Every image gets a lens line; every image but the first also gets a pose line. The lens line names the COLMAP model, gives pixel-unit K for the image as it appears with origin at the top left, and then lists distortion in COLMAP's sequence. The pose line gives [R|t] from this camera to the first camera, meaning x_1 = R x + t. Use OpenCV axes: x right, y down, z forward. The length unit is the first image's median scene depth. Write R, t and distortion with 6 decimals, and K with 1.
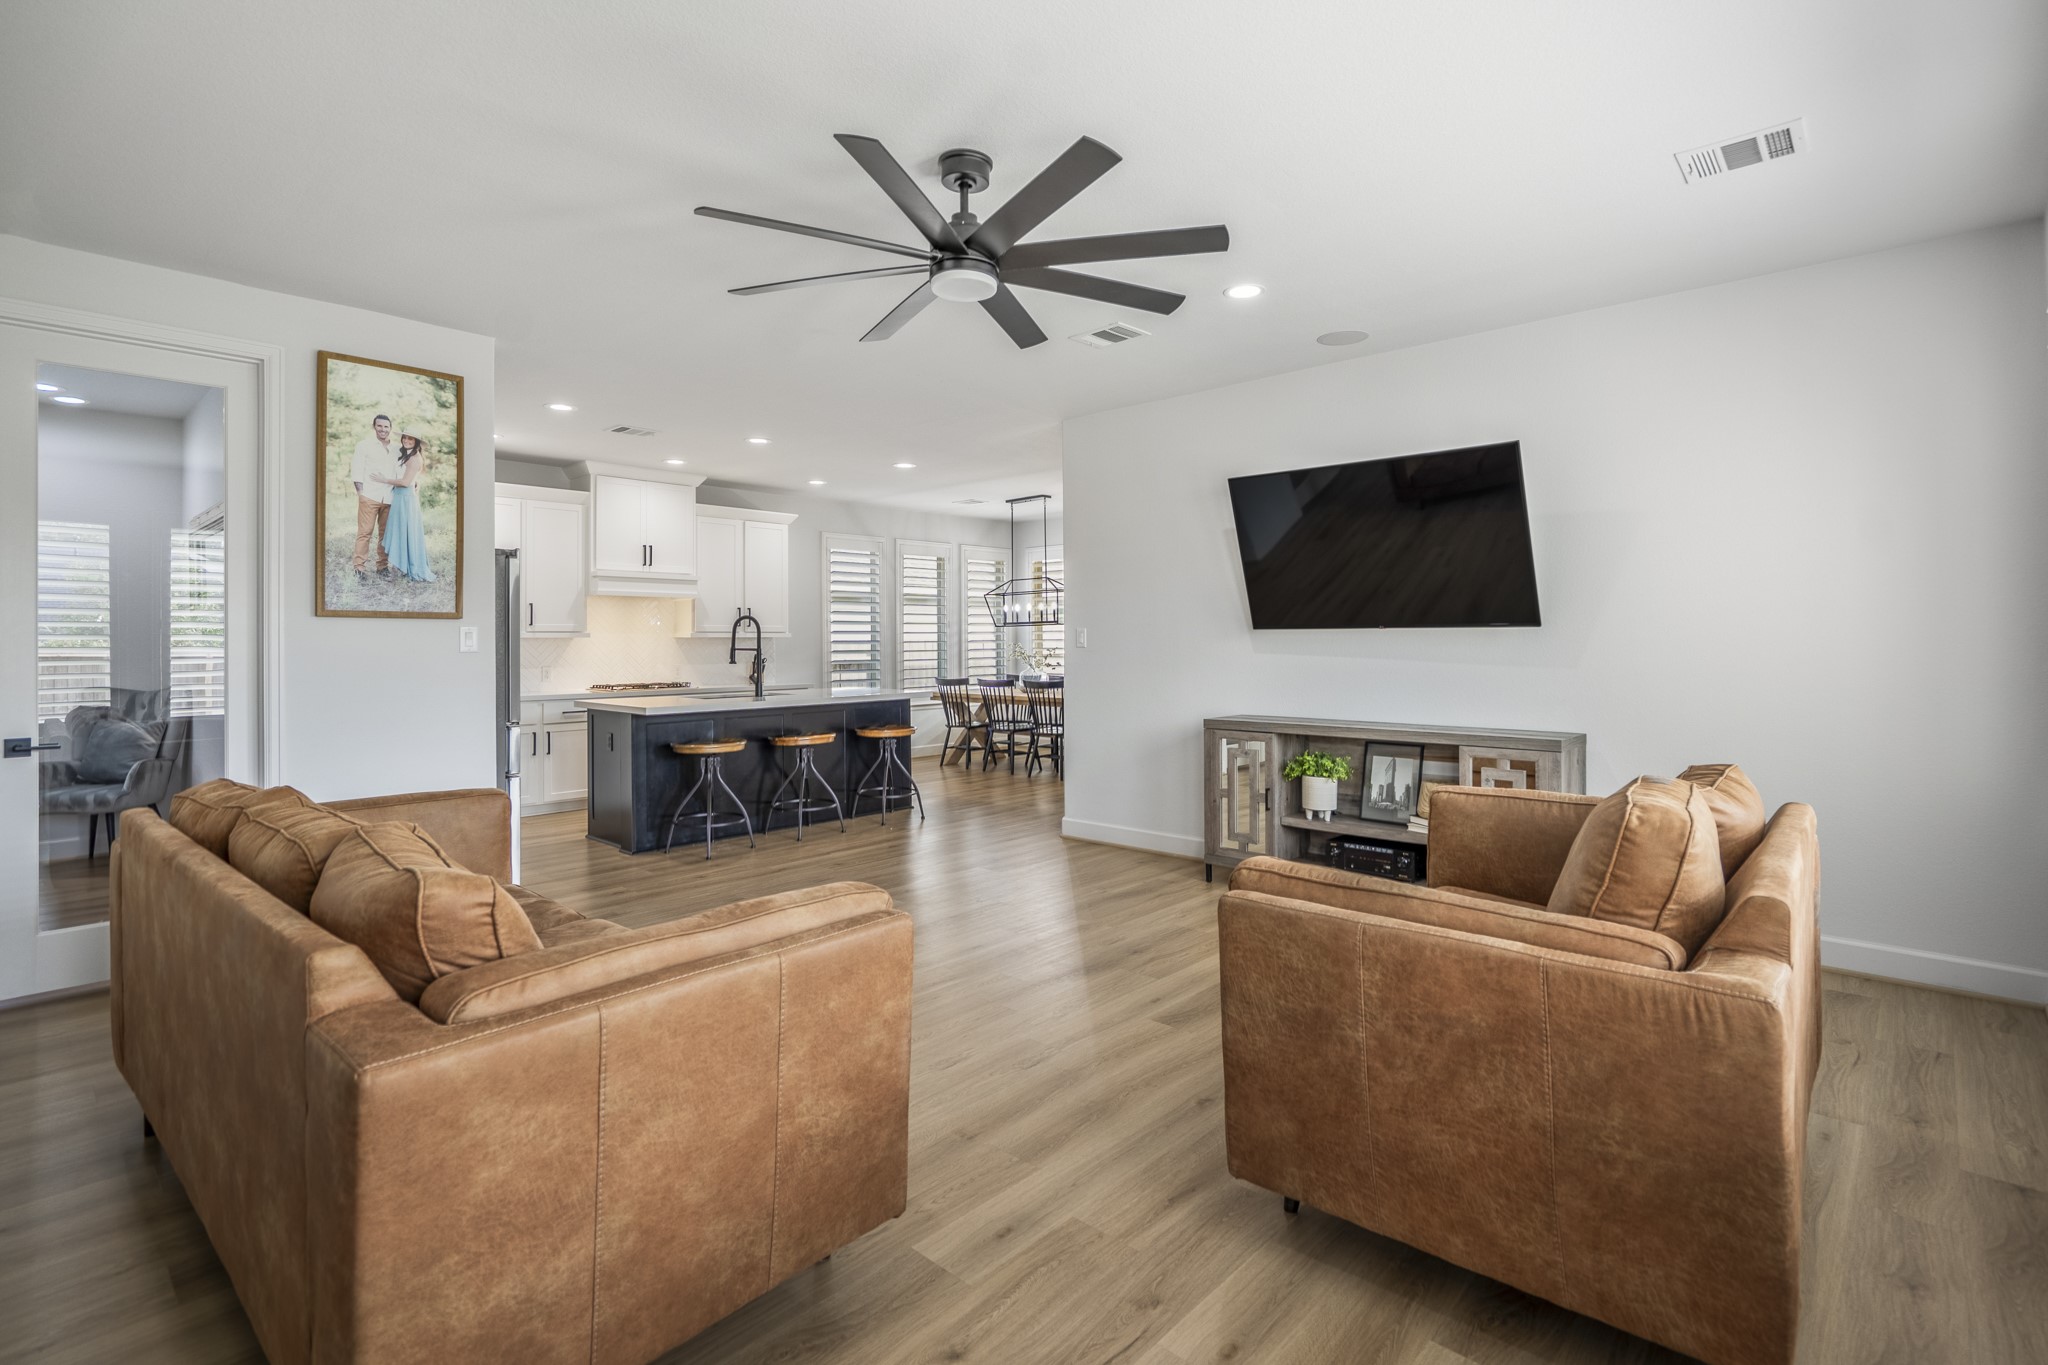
lens RADIAL K [[980.2, 0, 1015.0], [0, 980.2, 627.7], [0, 0, 1]] dist [0.000554, 0.000162]
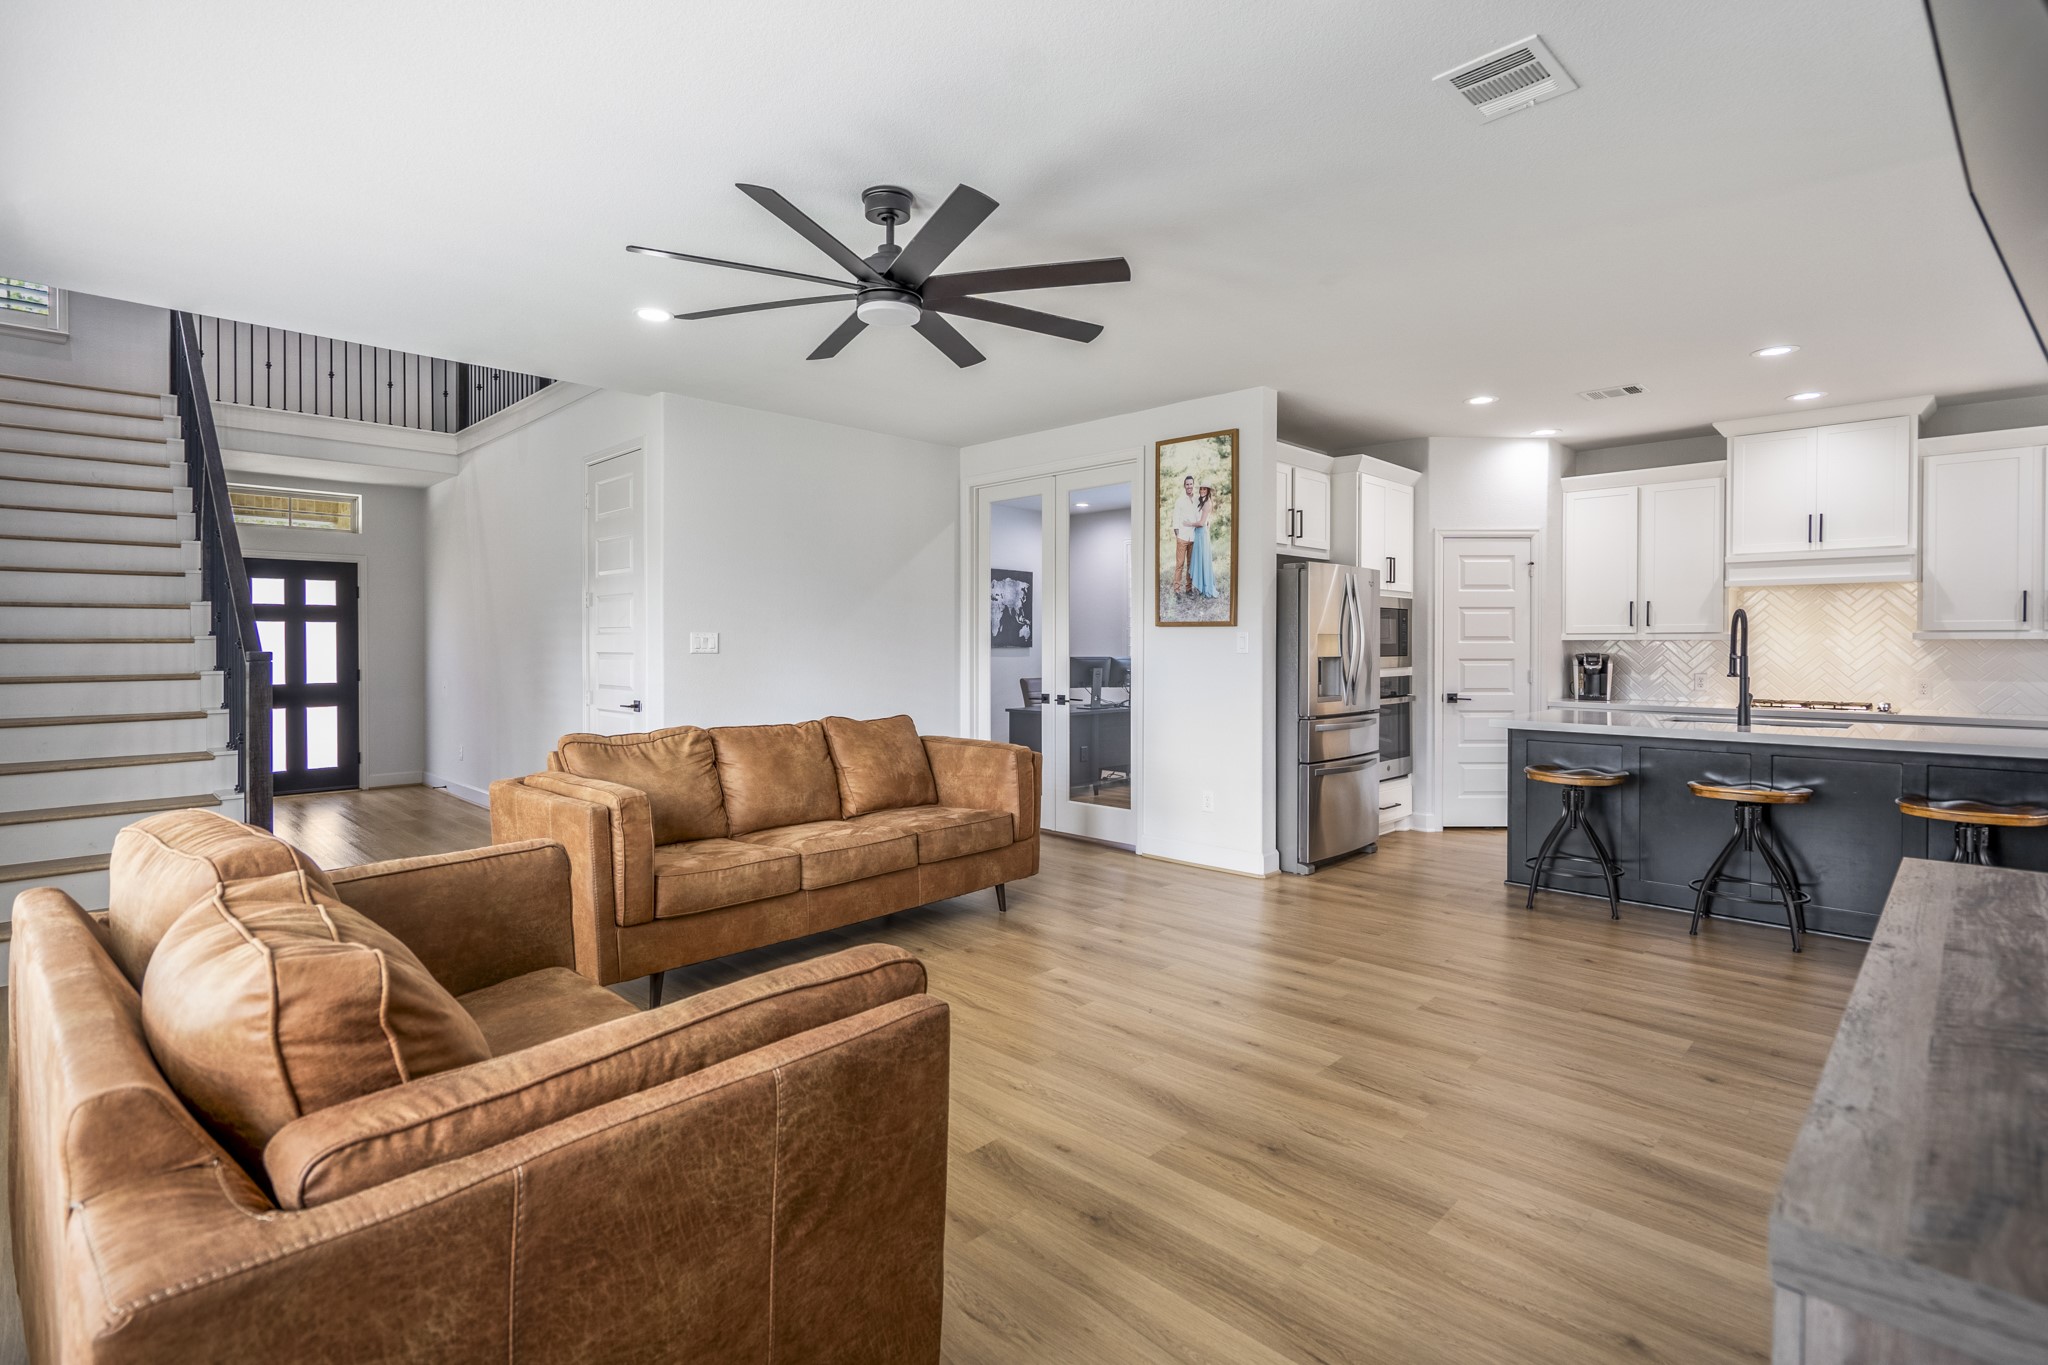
lens RADIAL K [[965.7, 0, 1027.1], [0, 965.7, 650.2], [0, 0, 1]] dist [-0.000790, -0.000492]
pose [[-0.018387, 0.011736, -0.999762, 0.360980], [0.012712, 0.999853, 0.011503, 0.002105], [0.999750, -0.012498, -0.018533, 0.421126]]
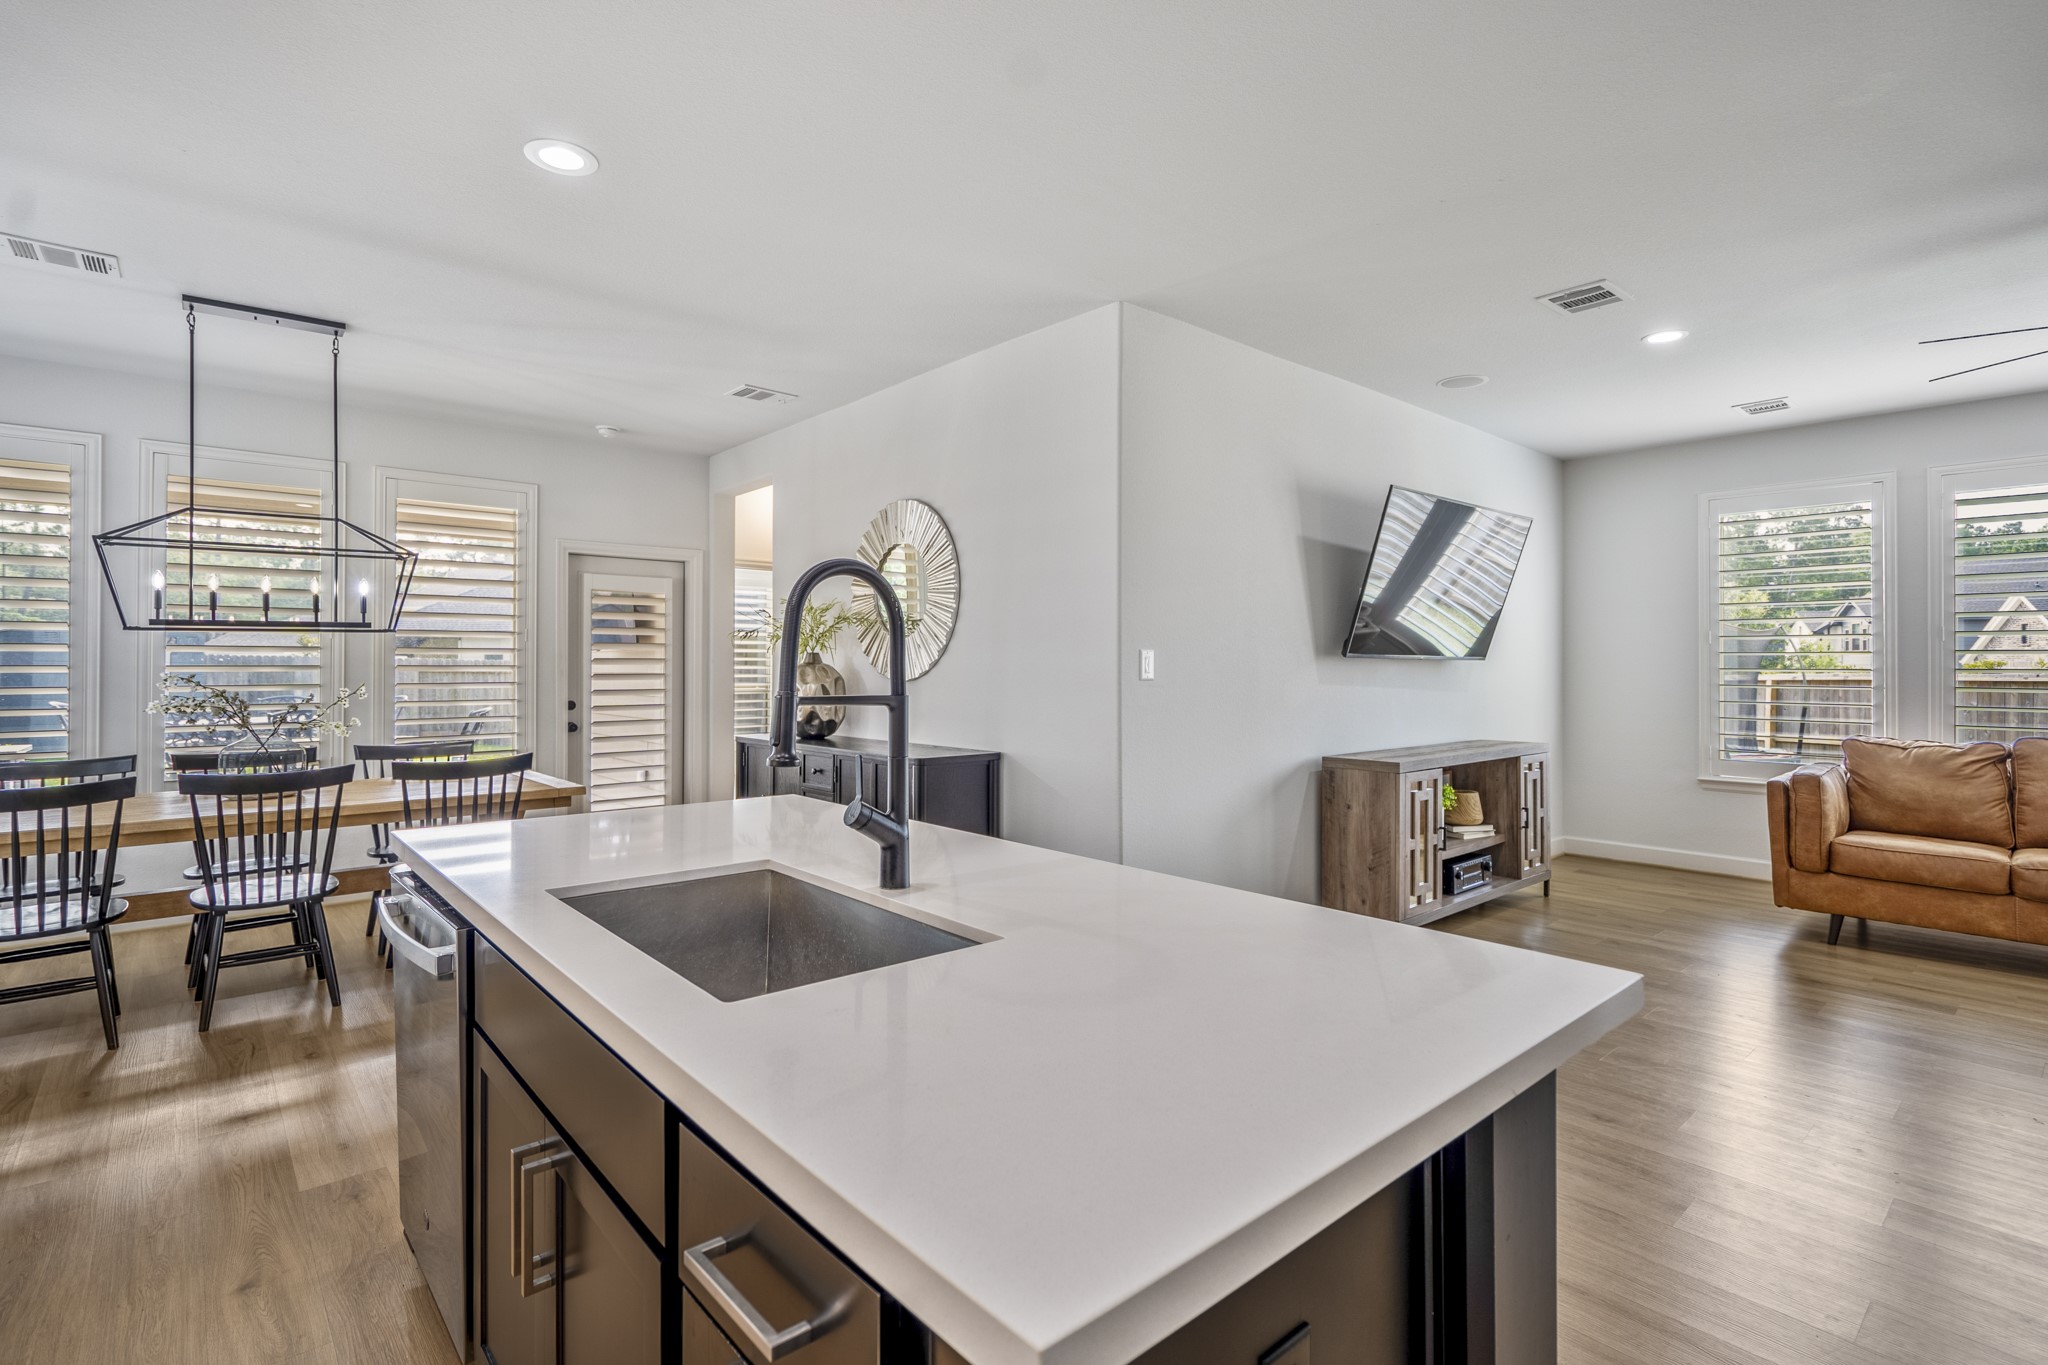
lens RADIAL K [[980.2, 0, 1015.0], [0, 980.2, 627.7], [0, 0, 1]] dist [0.000554, 0.000162]
pose [[0.096837, 0.046992, 0.994190, -0.434833], [-0.014841, 0.998842, -0.045767, 0.012484], [-0.995190, -0.010323, 0.097422, 0.794144]]
